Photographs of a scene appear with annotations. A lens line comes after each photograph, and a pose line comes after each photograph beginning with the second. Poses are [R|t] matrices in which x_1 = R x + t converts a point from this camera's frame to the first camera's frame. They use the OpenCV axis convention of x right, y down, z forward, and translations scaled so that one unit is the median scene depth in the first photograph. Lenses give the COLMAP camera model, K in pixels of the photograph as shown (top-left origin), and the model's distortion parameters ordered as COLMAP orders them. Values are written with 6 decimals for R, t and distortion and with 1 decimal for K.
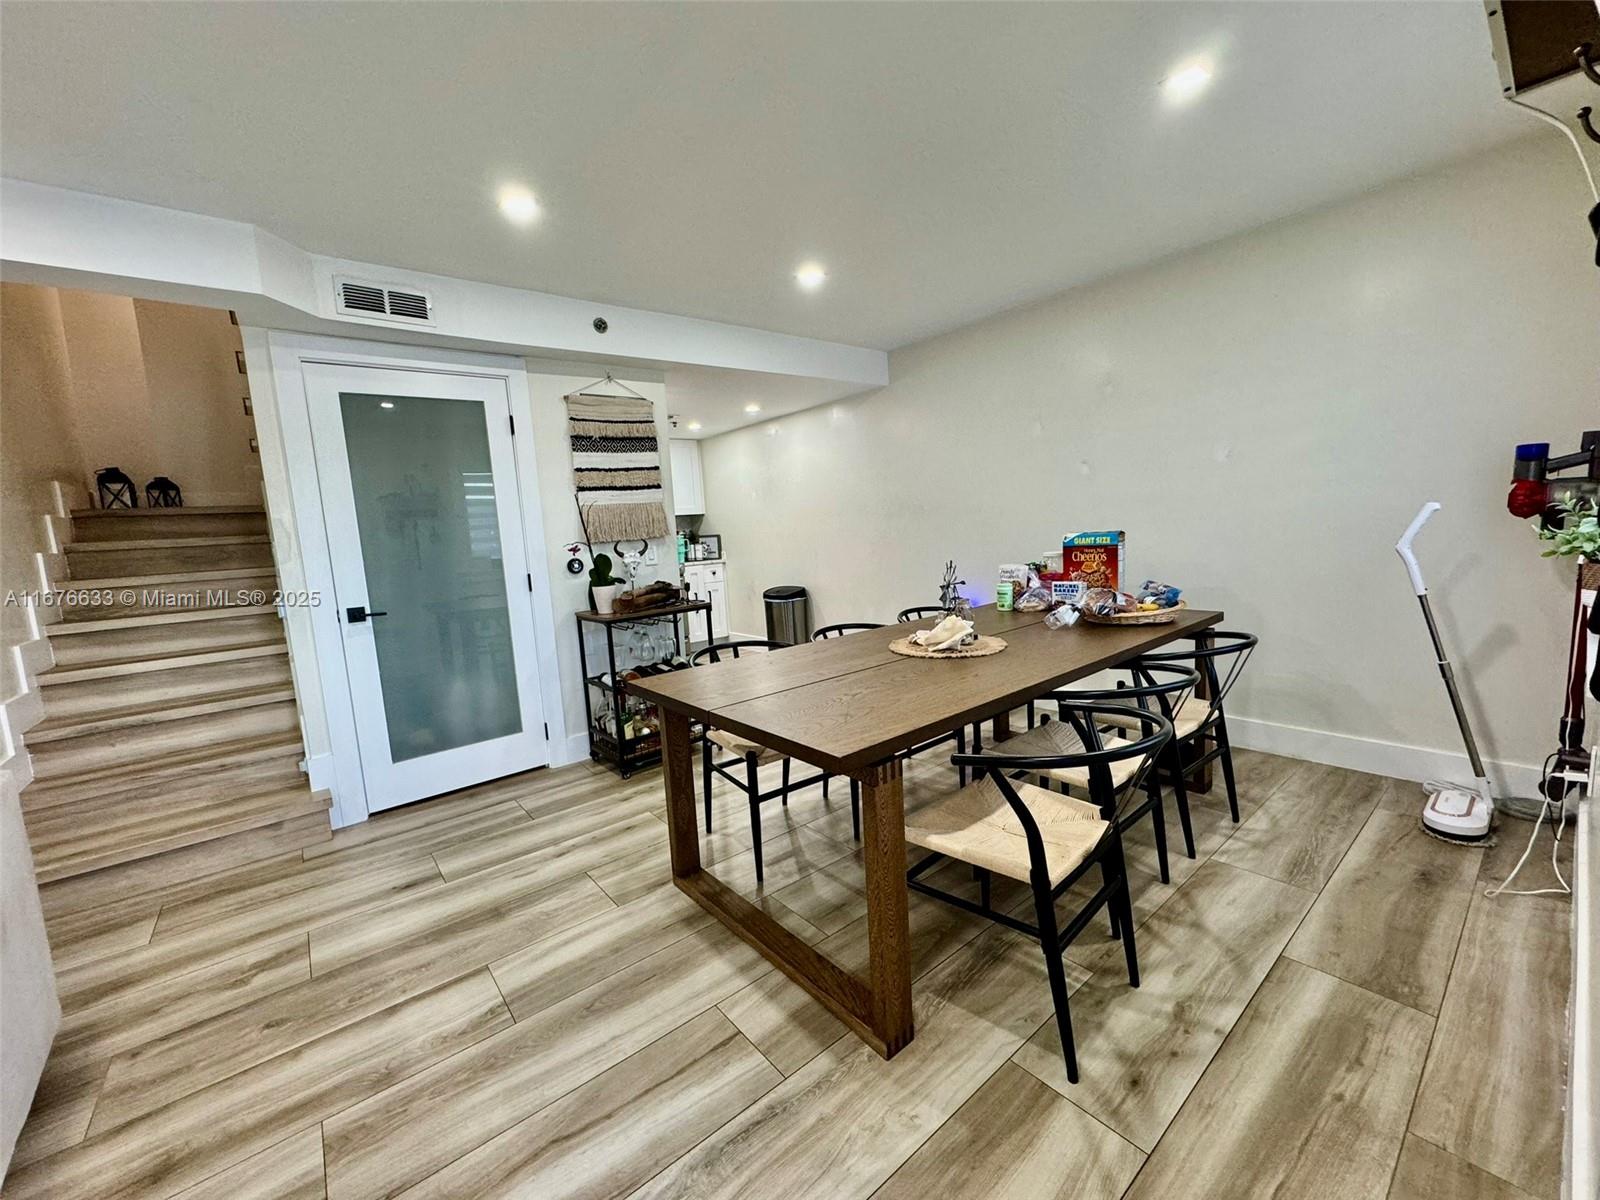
lens RADIAL K [[638.7, 0, 805.8], [0, 638.7, 597.6], [0, 0, 1]] dist [-0.002647, 0.000028]
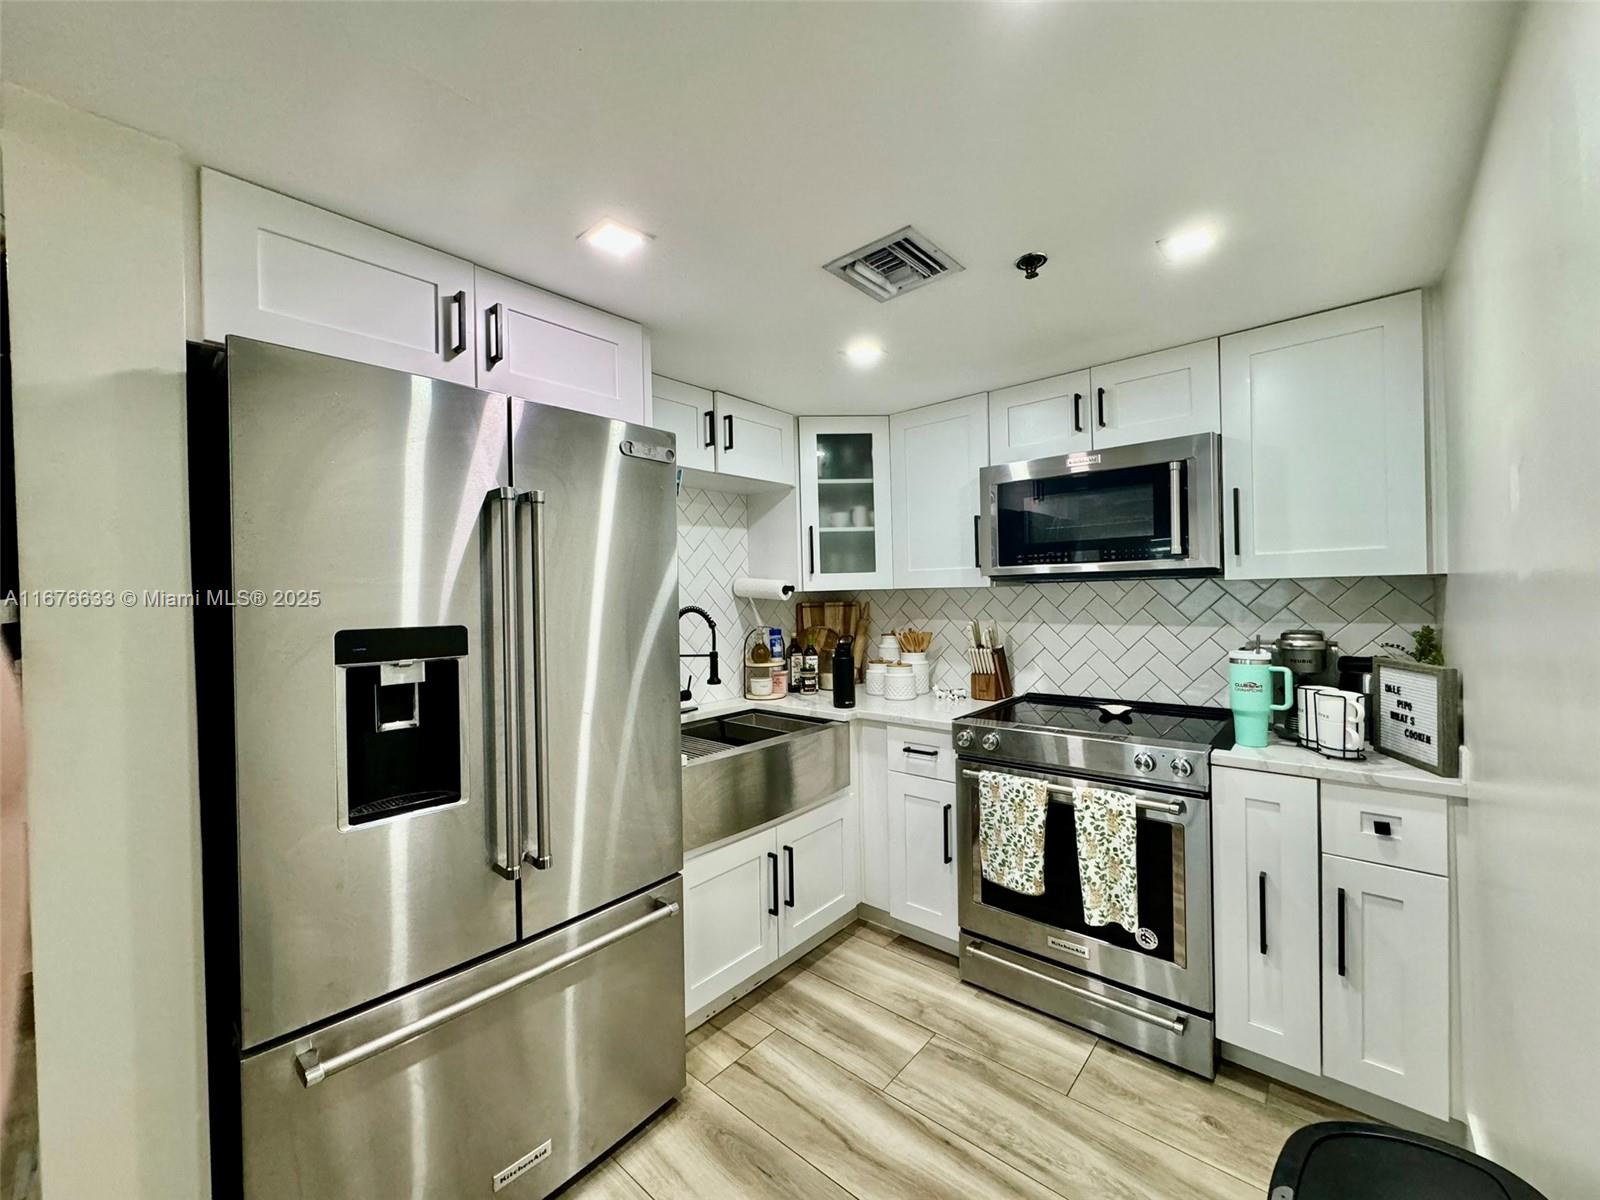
lens RADIAL K [[638.7, 0, 801.4], [0, 638.7, 599.8], [0, 0, 1]] dist [-0.002647, 0.000028]
pose [[0.154766, 0.069324, -0.985516, 0.094818], [-0.098904, 0.993611, 0.054361, -0.210215], [0.982988, 0.089059, 0.160633, 1.356679]]
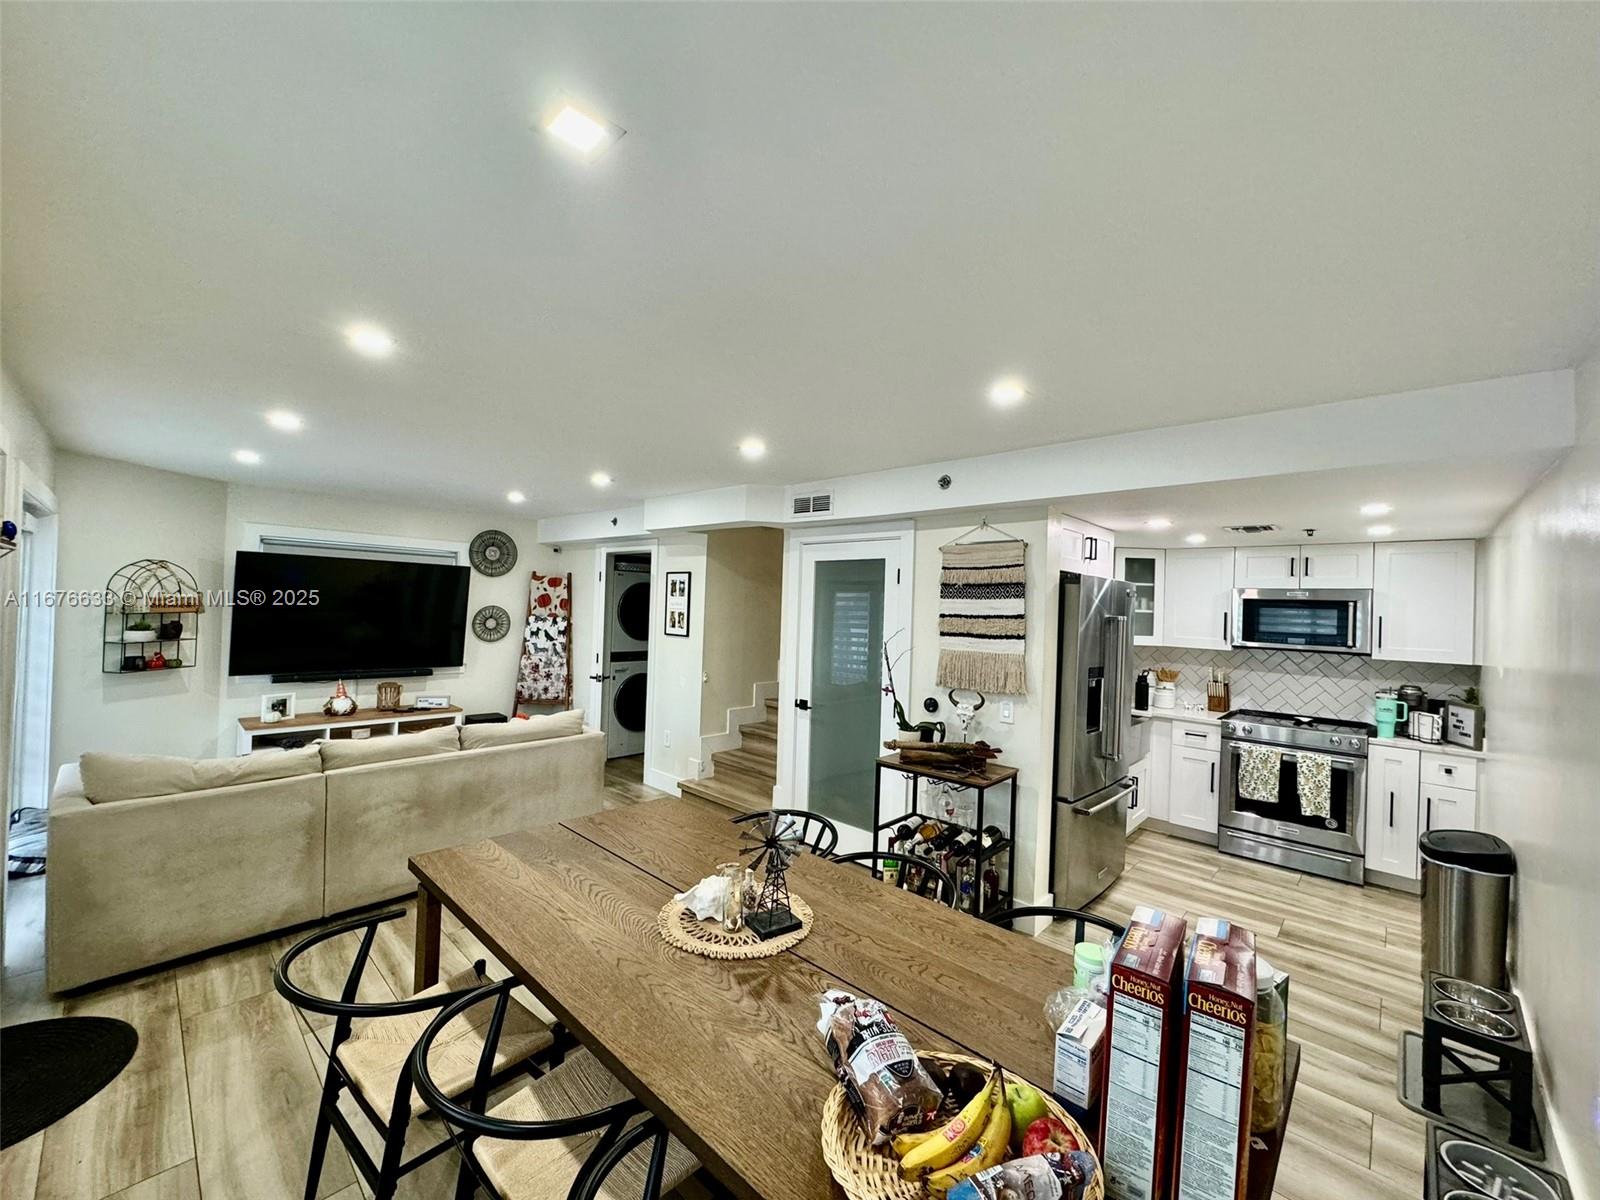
lens RADIAL K [[638.7, 0, 802.2], [0, 638.7, 600.3], [0, 0, 1]] dist [-0.002647, 0.000028]
pose [[0.111452, 0.059028, -0.992015, 0.636666], [-0.155185, 0.987022, 0.041296, -0.226062], [0.981578, 0.149343, 0.119166, 0.627980]]
